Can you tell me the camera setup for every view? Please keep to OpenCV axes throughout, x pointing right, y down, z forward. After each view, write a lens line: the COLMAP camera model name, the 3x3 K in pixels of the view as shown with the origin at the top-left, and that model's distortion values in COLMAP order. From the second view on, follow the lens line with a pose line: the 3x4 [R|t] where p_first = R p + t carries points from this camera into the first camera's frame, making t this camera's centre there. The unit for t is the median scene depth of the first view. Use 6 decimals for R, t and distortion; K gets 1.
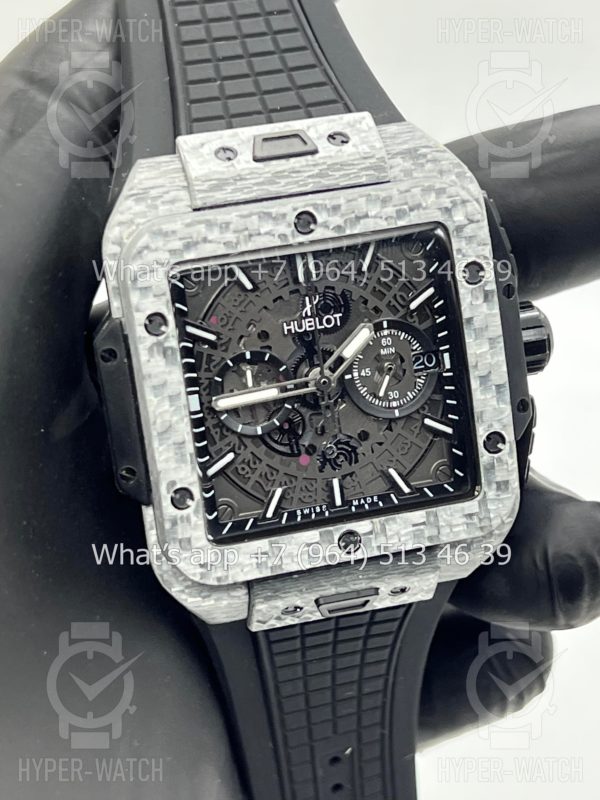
lens RADIAL K [[1886.2, 0, 305.4], [0, 1886.2, 397.0], [0, 0, 1]] dist [0.211358, 0.000000]
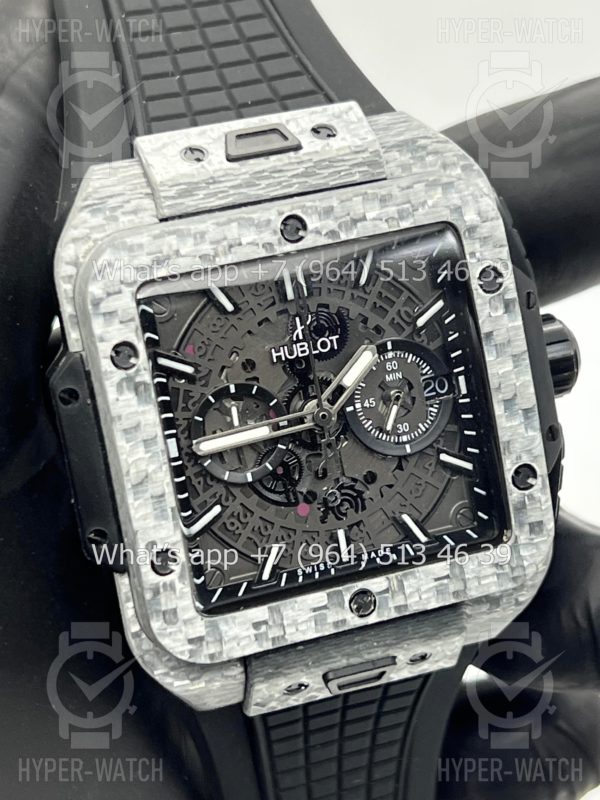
lens RADIAL K [[1886.2, 0, 302.5], [0, 1886.2, 396.1], [0, 0, 1]] dist [0.211358, 0.000000]
pose [[0.997437, -0.050862, 0.050320, -0.041494], [0.052851, 0.997840, -0.039019, 0.015755], [-0.048227, 0.041579, 0.997971, 0.151379]]
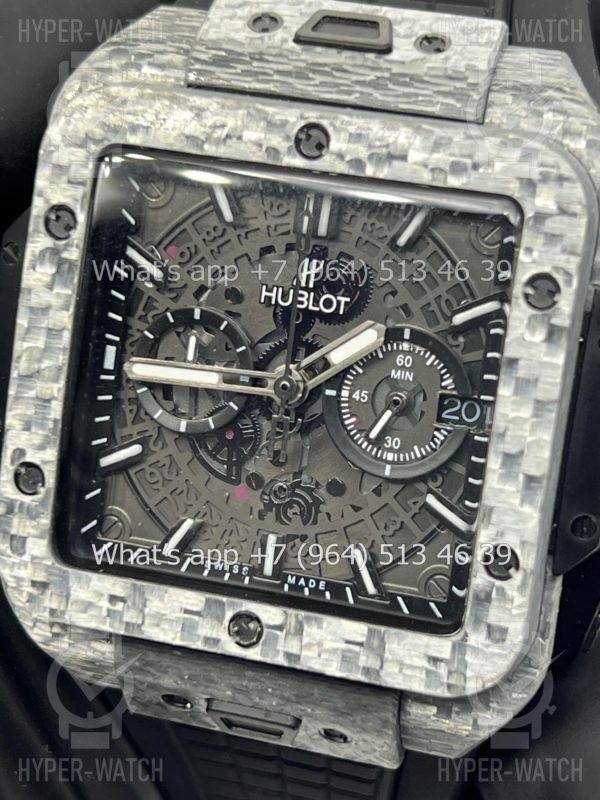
lens RADIAL K [[1886.2, 0, 308.0], [0, 1886.2, 396.7], [0, 0, 1]] dist [0.211358, 0.000000]
pose [[0.862462, 0.300877, -0.406981, 0.286121], [-0.319142, 0.947401, 0.024088, -0.022895], [0.392821, 0.109109, 0.913119, 0.397569]]
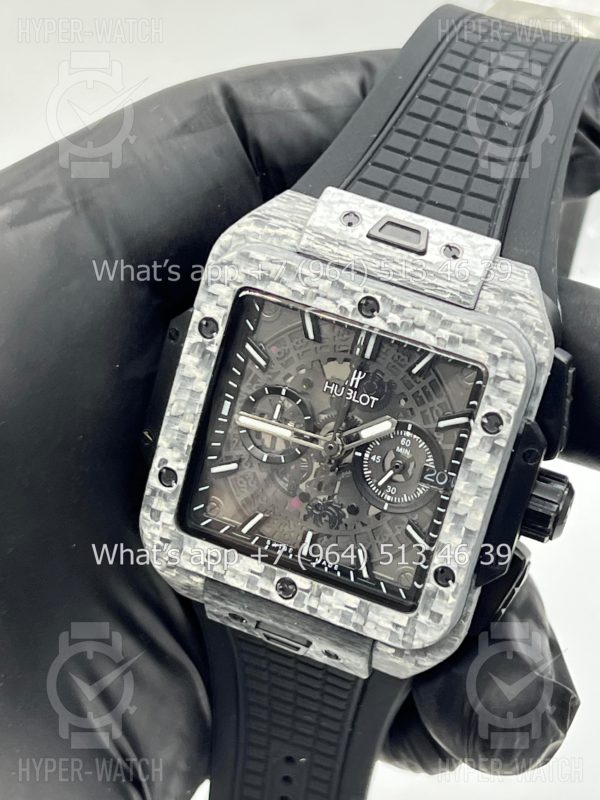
lens RADIAL K [[1886.2, 0, 297.3], [0, 1886.2, 392.8], [0, 0, 1]] dist [0.211358, 0.000000]
pose [[0.798152, 0.464642, -0.383487, 0.391940], [-0.447350, 0.883440, 0.139327, -0.176252], [0.403524, 0.060349, 0.912976, 0.006225]]
